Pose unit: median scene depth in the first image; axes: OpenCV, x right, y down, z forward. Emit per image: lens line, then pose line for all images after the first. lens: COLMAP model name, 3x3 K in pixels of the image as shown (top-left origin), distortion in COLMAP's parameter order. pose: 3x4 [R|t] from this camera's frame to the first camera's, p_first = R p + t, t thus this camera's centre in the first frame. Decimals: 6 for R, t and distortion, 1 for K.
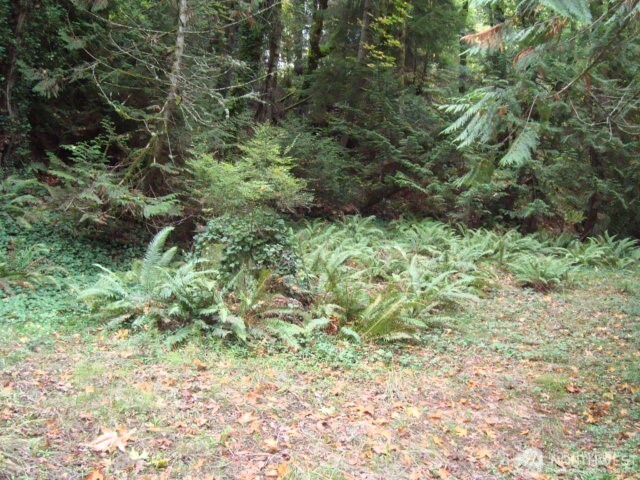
lens RADIAL K [[645.4, 0, 324.6], [0, 645.4, 241.7], [0, 0, 1]] dist [-0.203694, 0.268013]
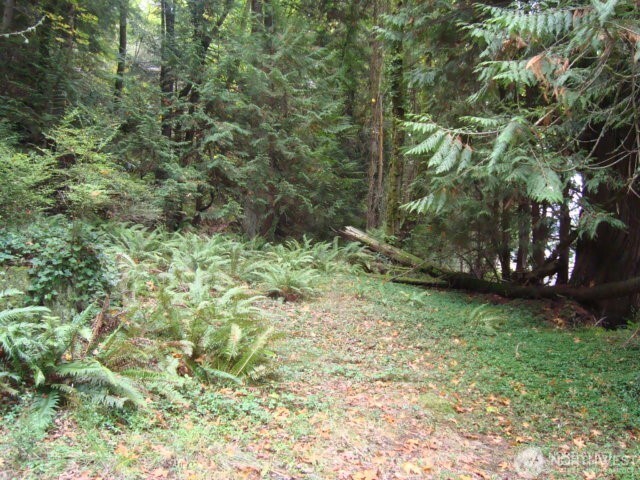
lens RADIAL K [[645.4, 0, 324.6], [0, 645.4, 241.7], [0, 0, 1]] dist [-0.203694, 0.268013]
pose [[0.810472, 0.001761, 0.585775, -0.307415], [-0.010103, 0.999889, 0.010973, -0.037443], [-0.585691, -0.014812, 0.810399, 0.231516]]
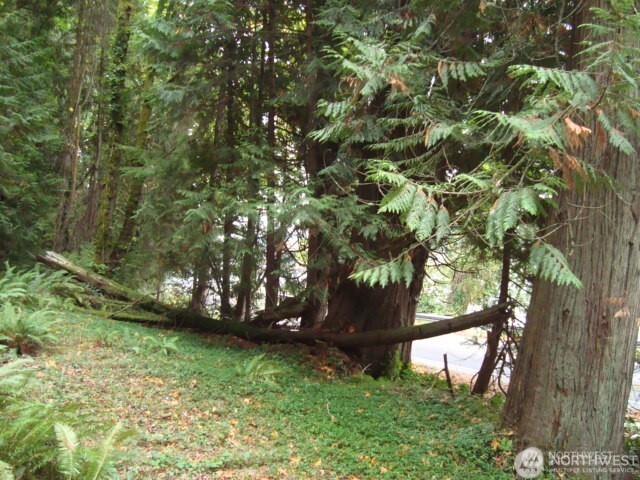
lens RADIAL K [[645.4, 0, 324.6], [0, 645.4, 241.7], [0, 0, 1]] dist [-0.203694, 0.268013]
pose [[0.395546, 0.055901, 0.916743, -0.340487], [-0.052681, 0.997884, -0.038118, -0.071952], [-0.916934, -0.033217, 0.397654, 0.526270]]
